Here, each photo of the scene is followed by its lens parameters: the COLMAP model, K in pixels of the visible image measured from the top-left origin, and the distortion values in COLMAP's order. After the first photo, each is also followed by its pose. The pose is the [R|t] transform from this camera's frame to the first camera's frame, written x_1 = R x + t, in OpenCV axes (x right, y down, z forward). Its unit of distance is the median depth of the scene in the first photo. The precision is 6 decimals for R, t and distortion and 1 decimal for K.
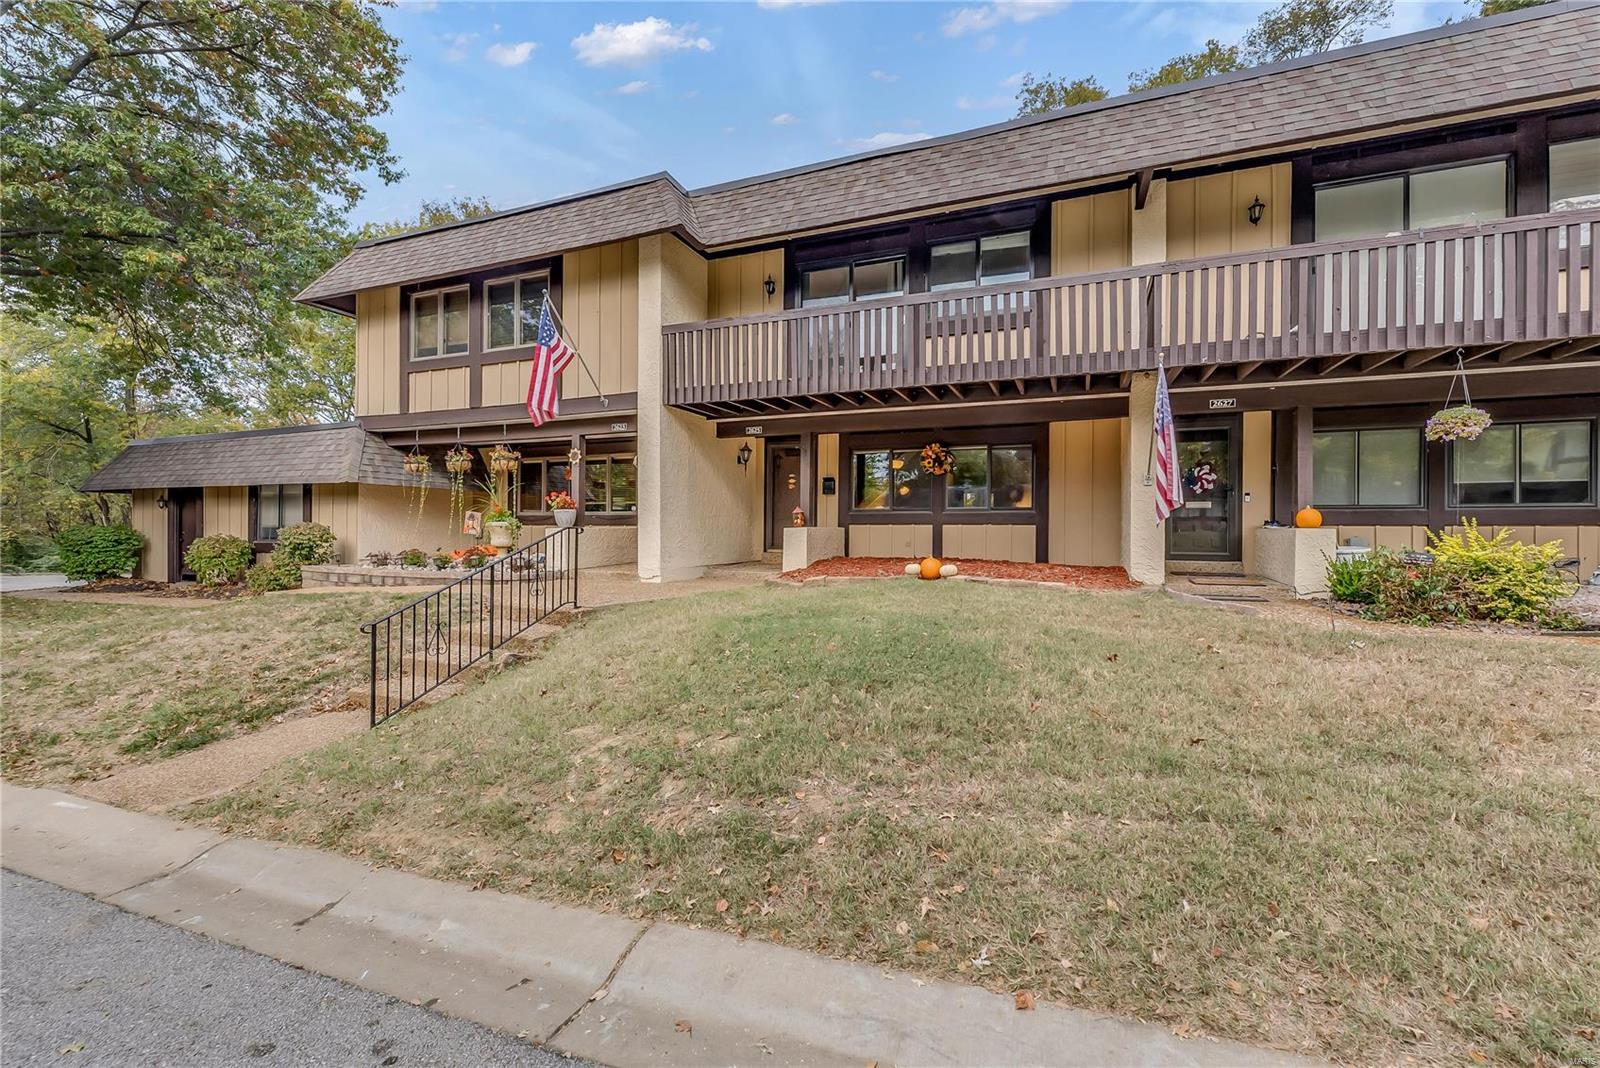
lens RADIAL K [[653.3, 0, 804.5], [0, 653.3, 534.2], [0, 0, 1]] dist [-0.000072, -0.000584]
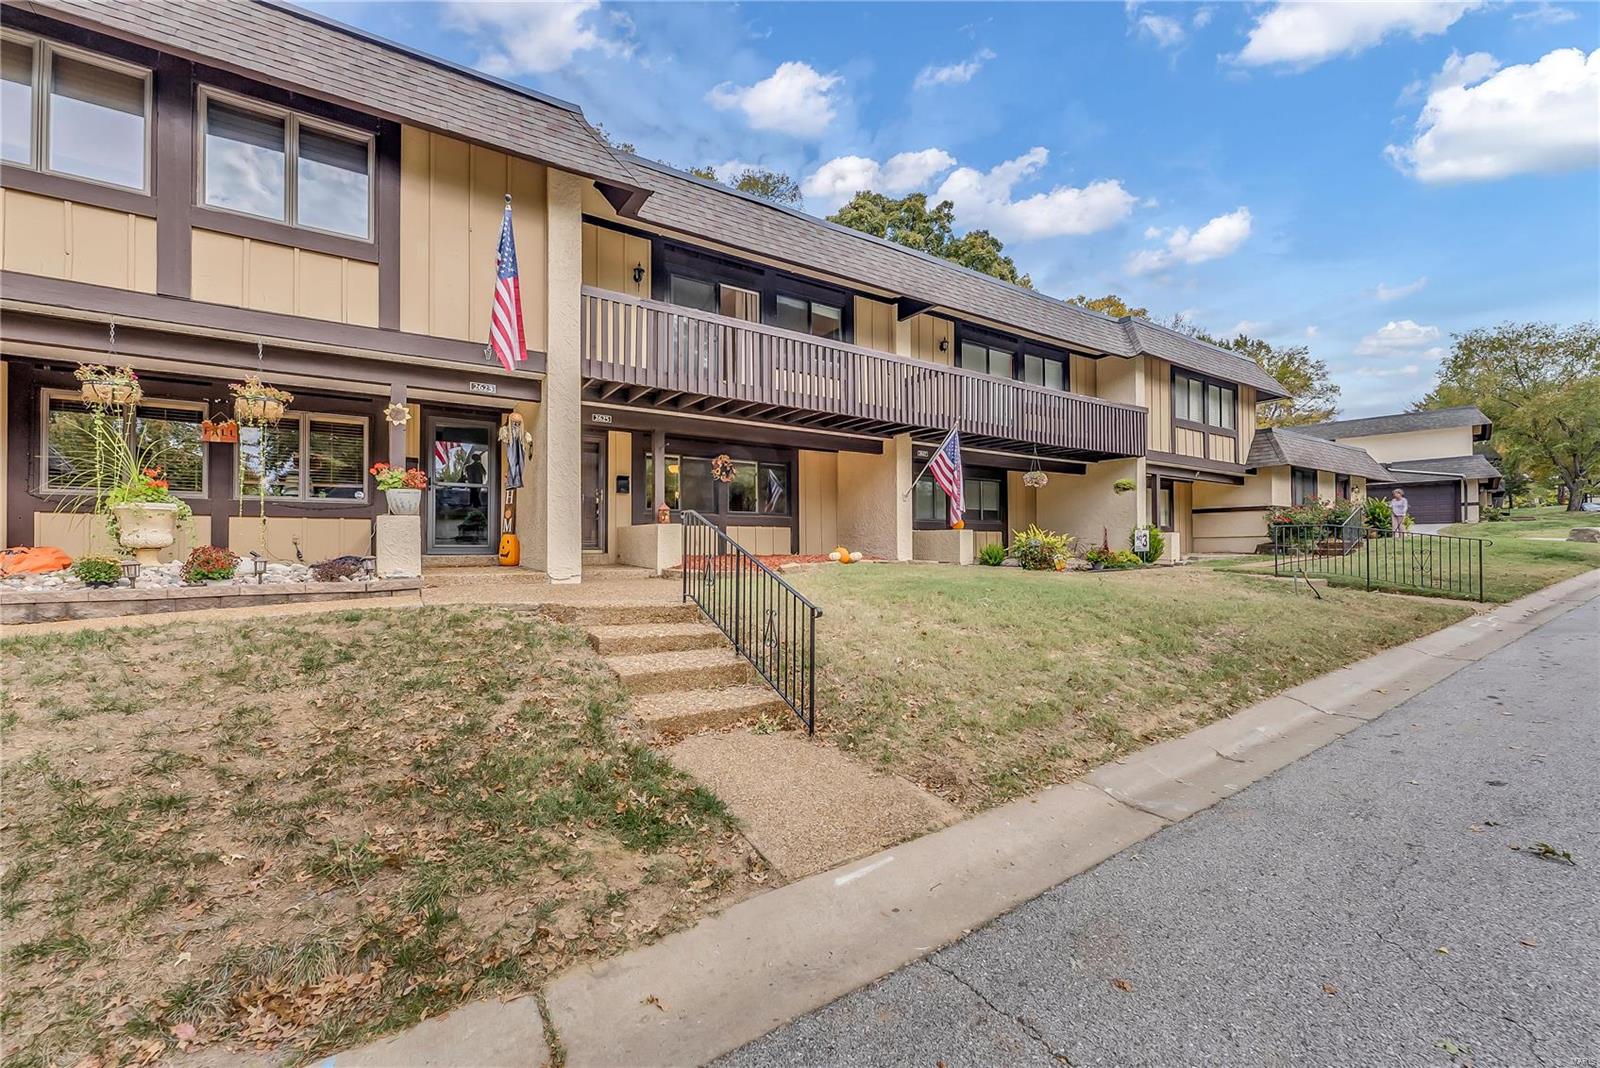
lens RADIAL K [[653.3, 0, 804.5], [0, 653.3, 534.2], [0, 0, 1]] dist [-0.000072, -0.000584]
pose [[0.574997, 0.010127, 0.818093, -0.723158], [-0.009551, 0.999938, -0.005665, 0.010953], [-0.818100, -0.004556, 0.575059, 0.250280]]
